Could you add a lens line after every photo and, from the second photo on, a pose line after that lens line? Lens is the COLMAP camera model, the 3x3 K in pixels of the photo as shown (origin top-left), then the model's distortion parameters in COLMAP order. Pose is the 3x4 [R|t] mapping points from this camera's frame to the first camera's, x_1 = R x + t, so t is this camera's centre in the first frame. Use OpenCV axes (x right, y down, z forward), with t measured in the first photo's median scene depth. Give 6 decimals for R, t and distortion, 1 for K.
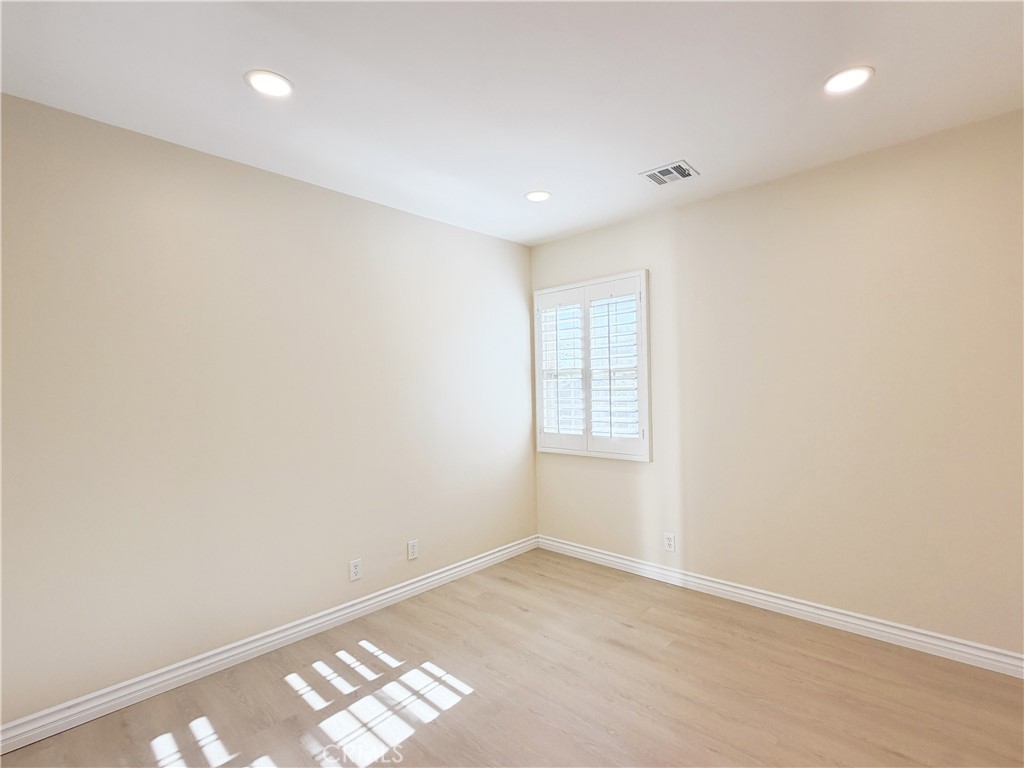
lens RADIAL K [[481.0, 0, 512.0], [0, 481.0, 384.0], [0, 0, 1]] dist [-0.001577, 0.000264]
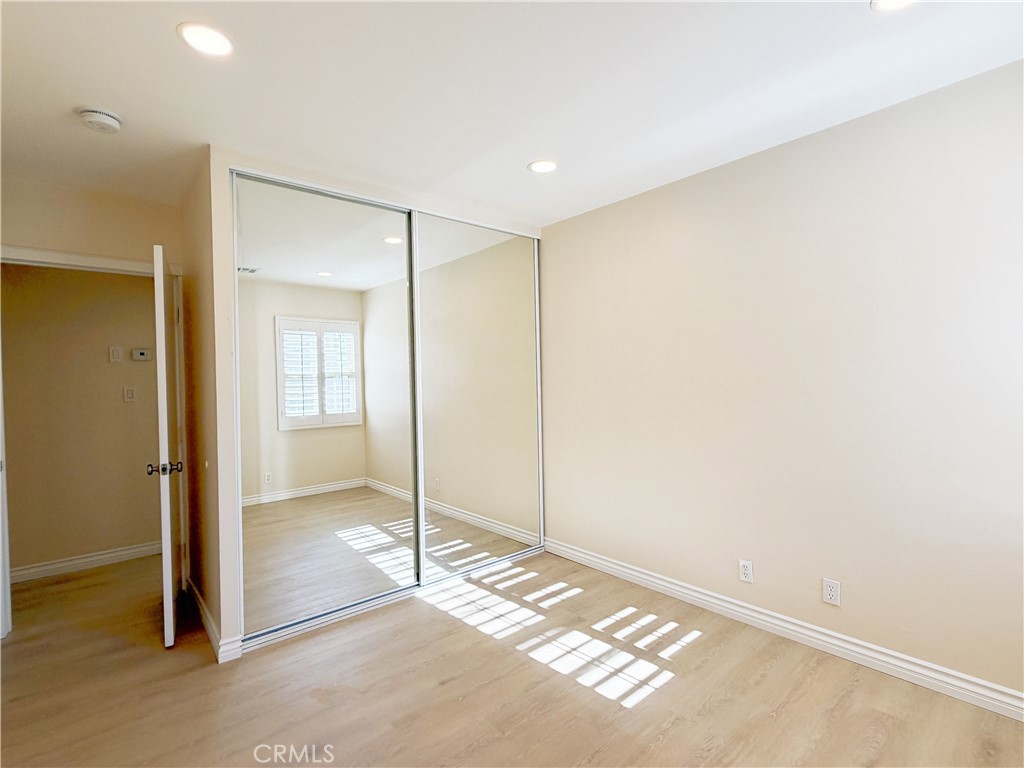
lens RADIAL K [[481.0, 0, 512.0], [0, 481.0, 384.0], [0, 0, 1]] dist [-0.001577, 0.000264]
pose [[-0.122567, 0.015509, -0.992339, 0.858640], [0.043798, 0.998988, 0.010204, 0.008240], [0.991493, -0.042212, -0.123122, 0.945863]]
